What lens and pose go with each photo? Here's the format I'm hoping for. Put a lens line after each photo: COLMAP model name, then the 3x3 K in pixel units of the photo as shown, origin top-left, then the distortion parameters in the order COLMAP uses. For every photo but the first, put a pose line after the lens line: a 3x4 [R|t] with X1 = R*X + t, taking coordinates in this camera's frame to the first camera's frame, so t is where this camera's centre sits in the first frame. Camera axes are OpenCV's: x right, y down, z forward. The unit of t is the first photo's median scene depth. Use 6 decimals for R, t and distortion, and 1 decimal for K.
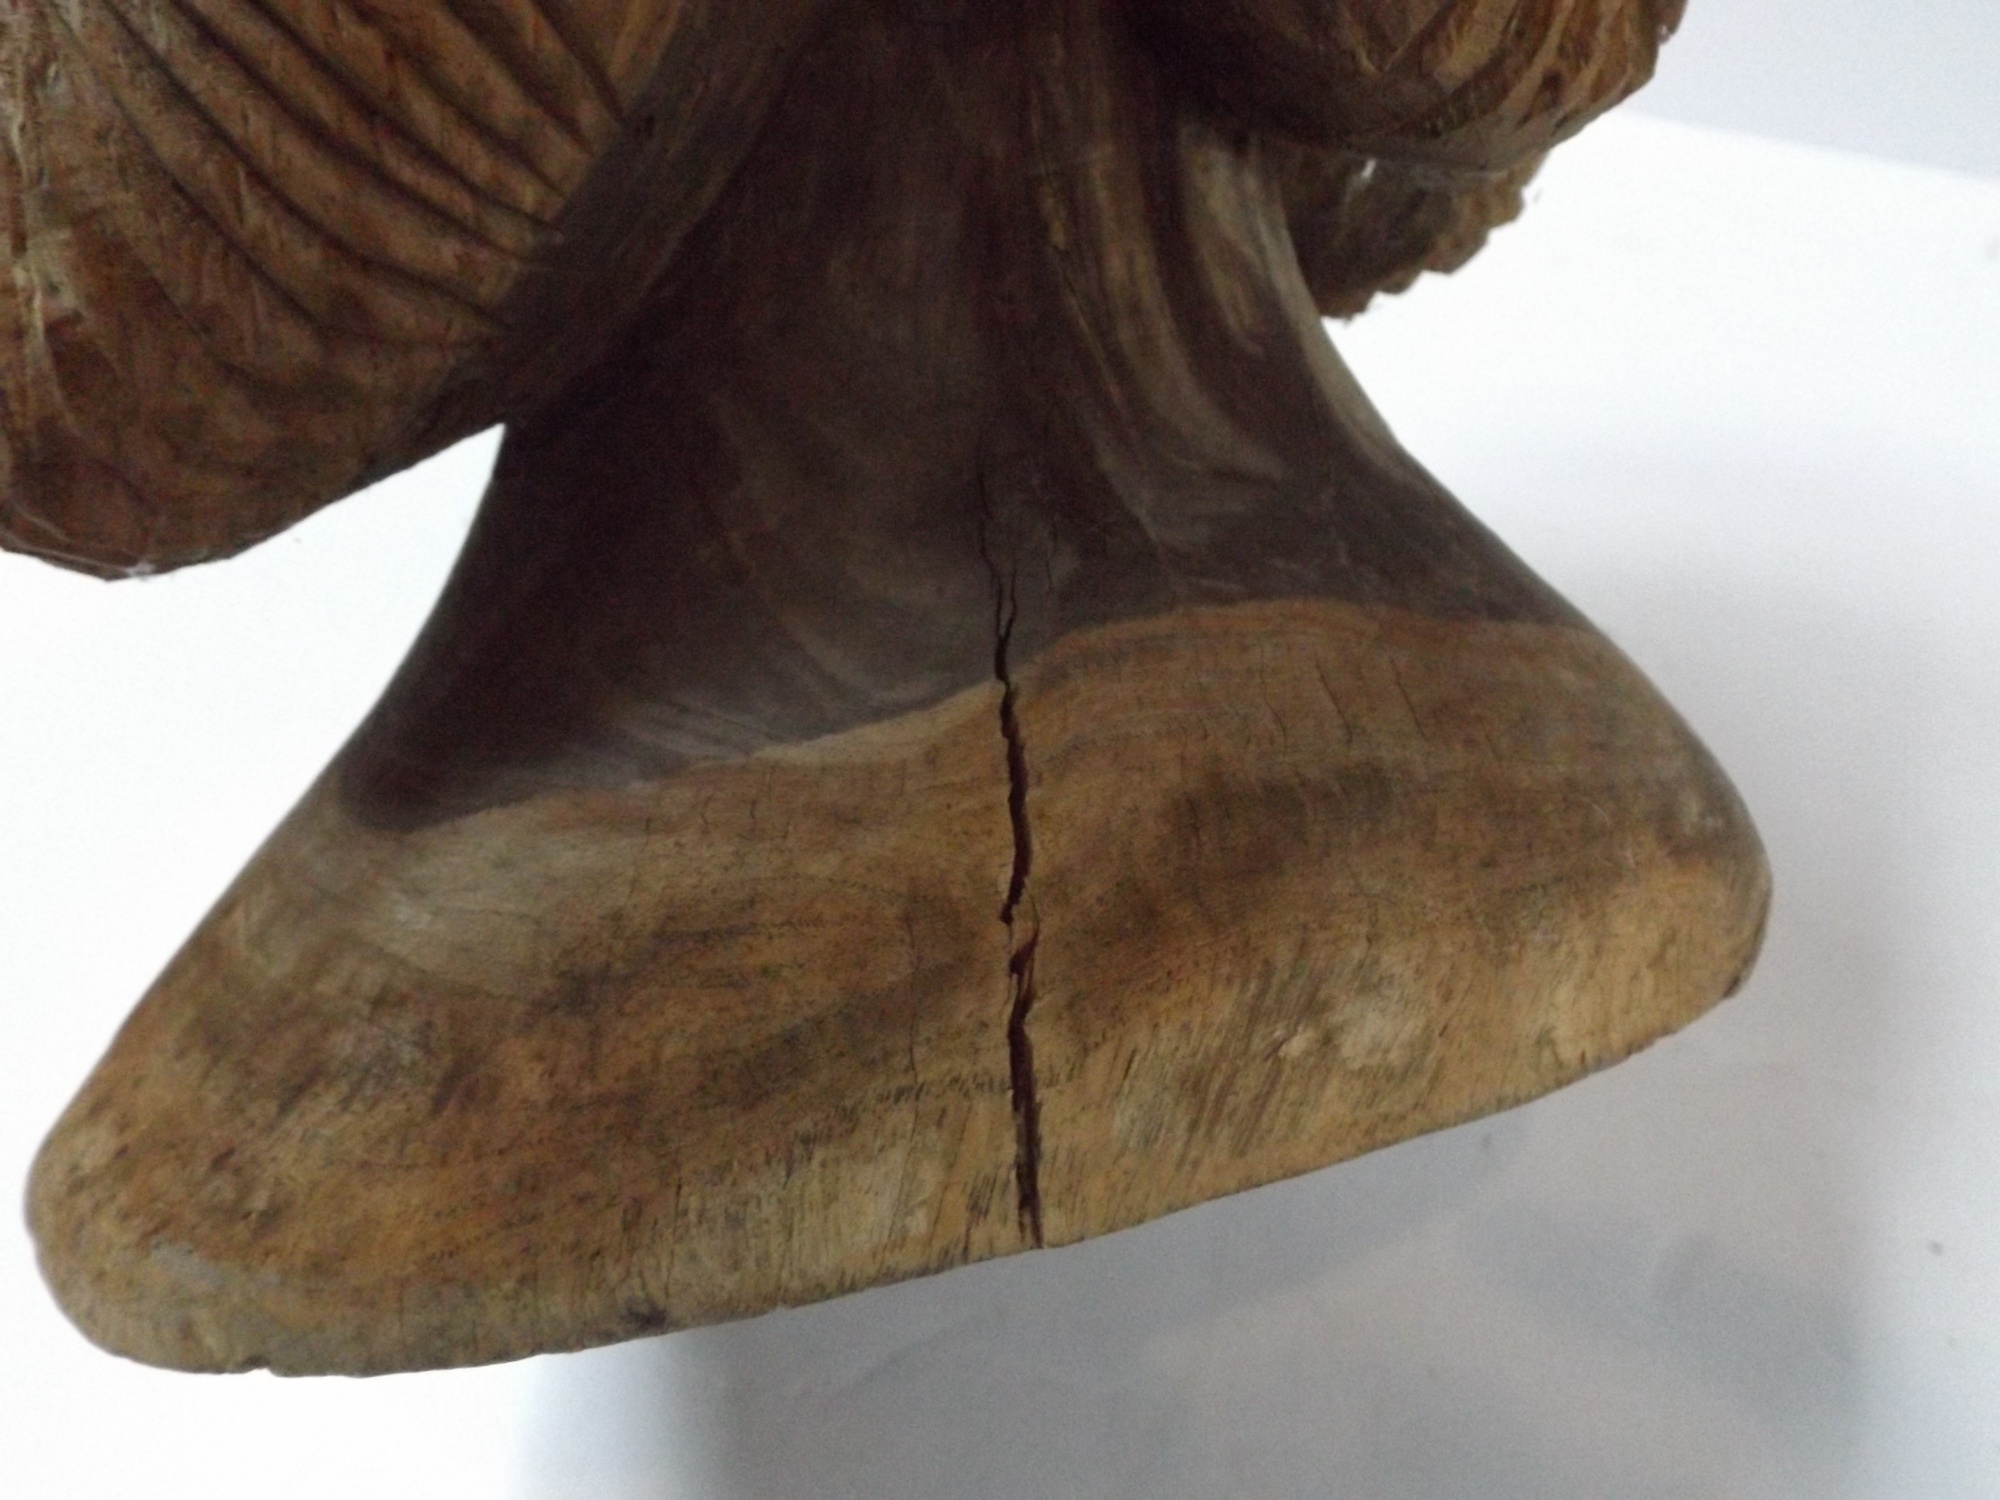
lens RADIAL K [[1415.2, 0, 1000.3], [0, 1415.2, 753.4], [0, 0, 1]] dist [-0.001620, -0.005208]
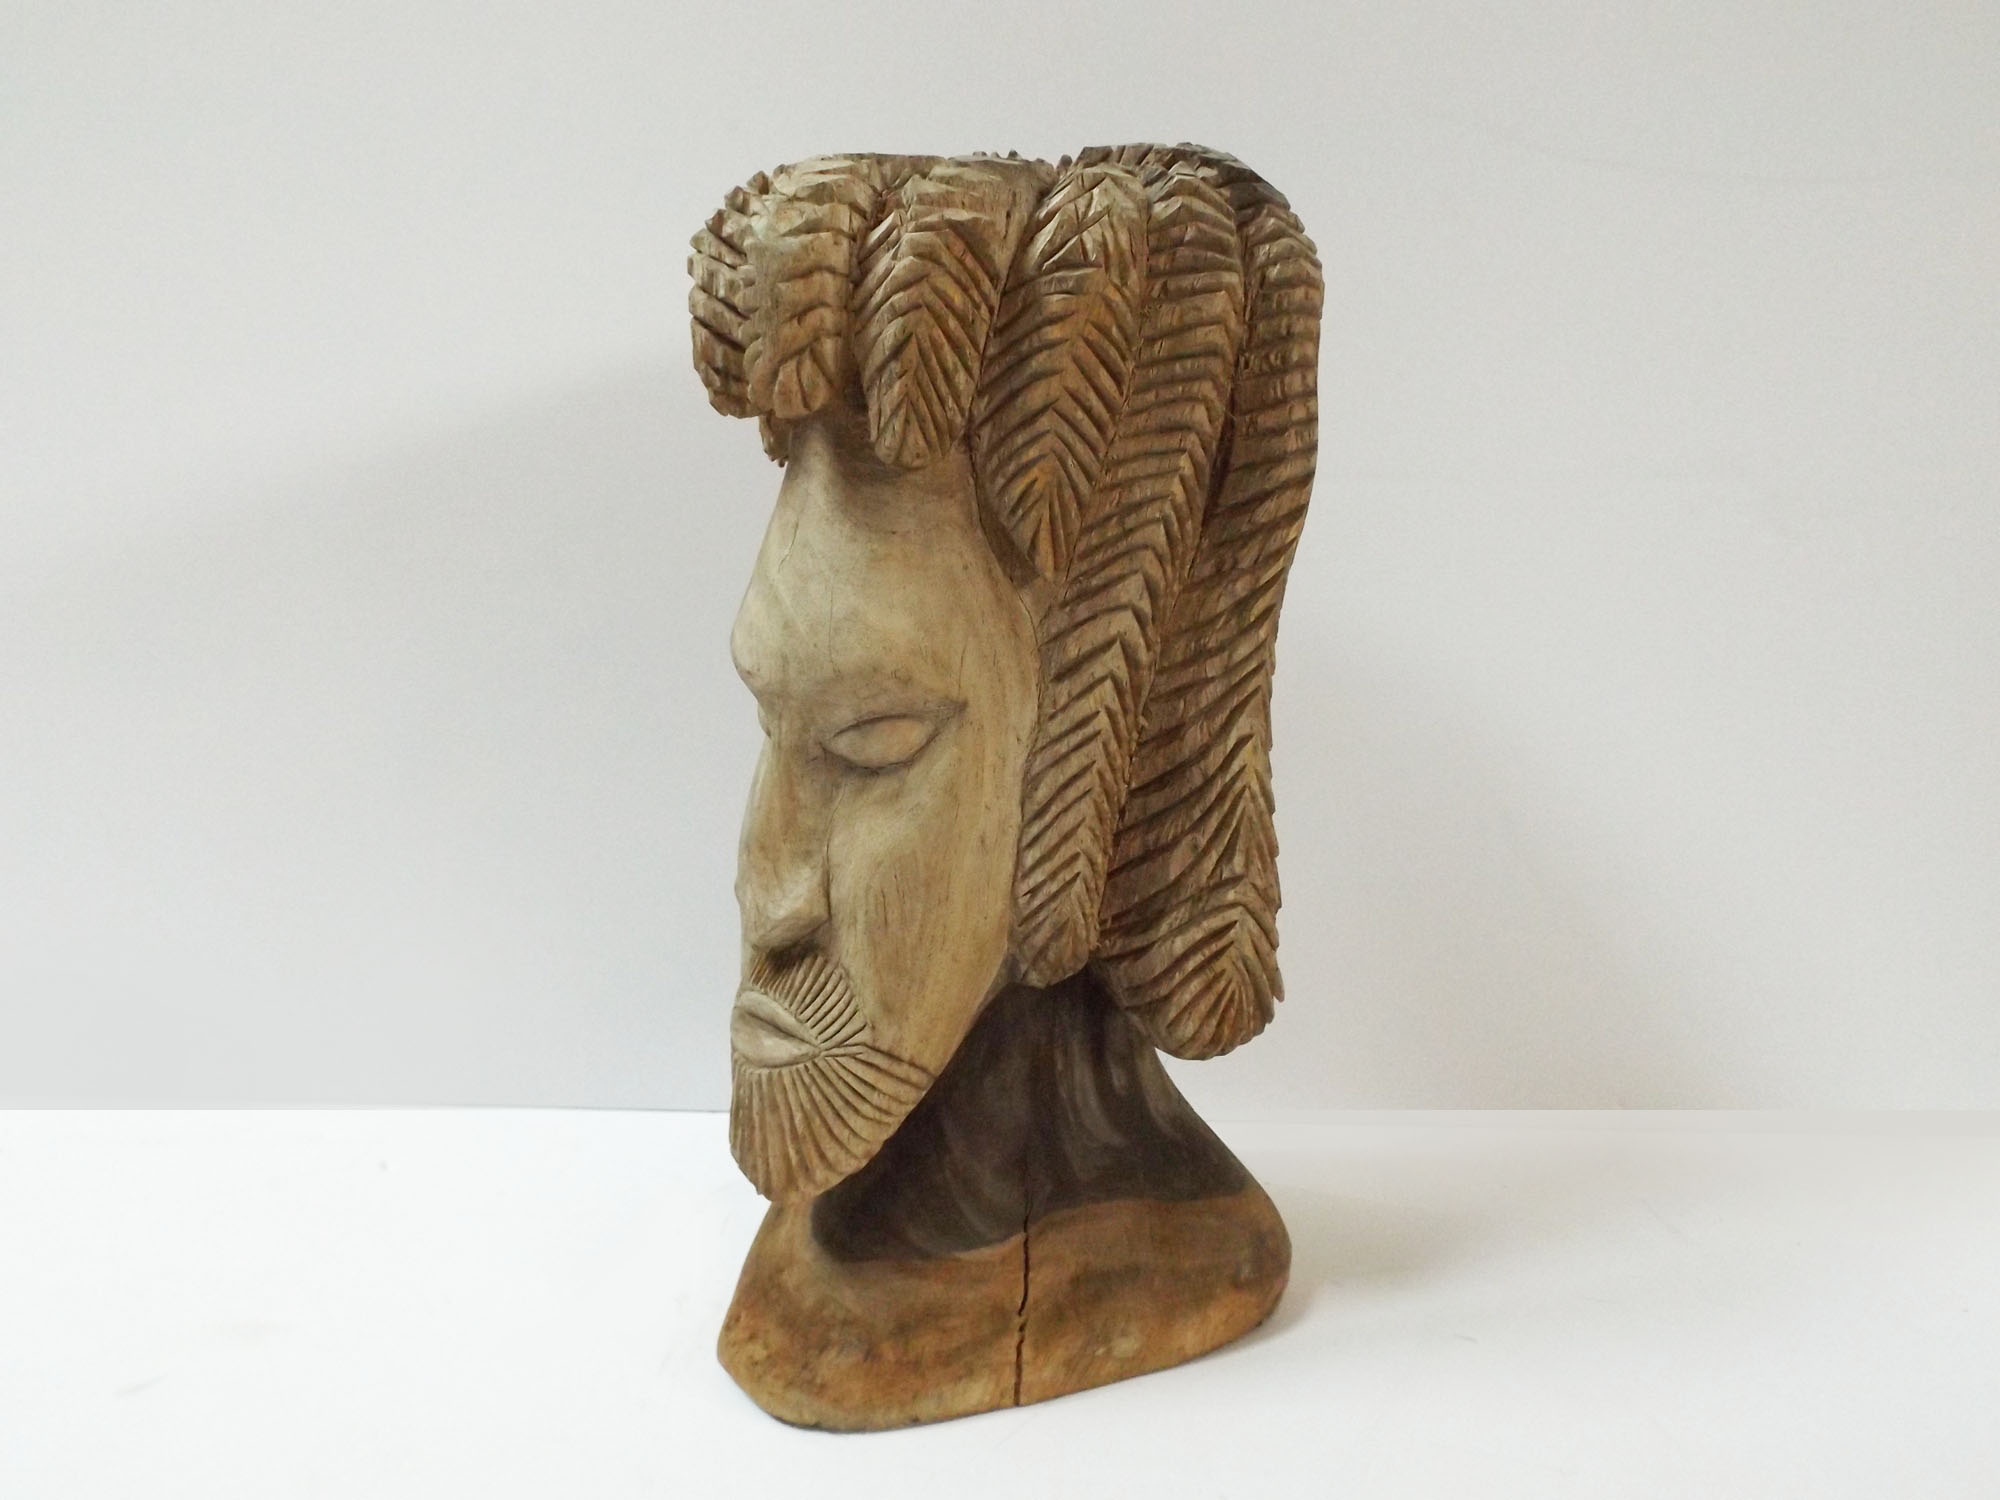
lens RADIAL K [[1415.2, 0, 1000.1], [0, 1415.2, 746.8], [0, 0, 1]] dist [-0.001620, -0.005208]
pose [[0.993337, 0.114230, 0.015297, -0.248136], [-0.114931, 0.991689, 0.057819, -1.419593], [-0.008566, -0.059192, 0.998210, -2.325267]]
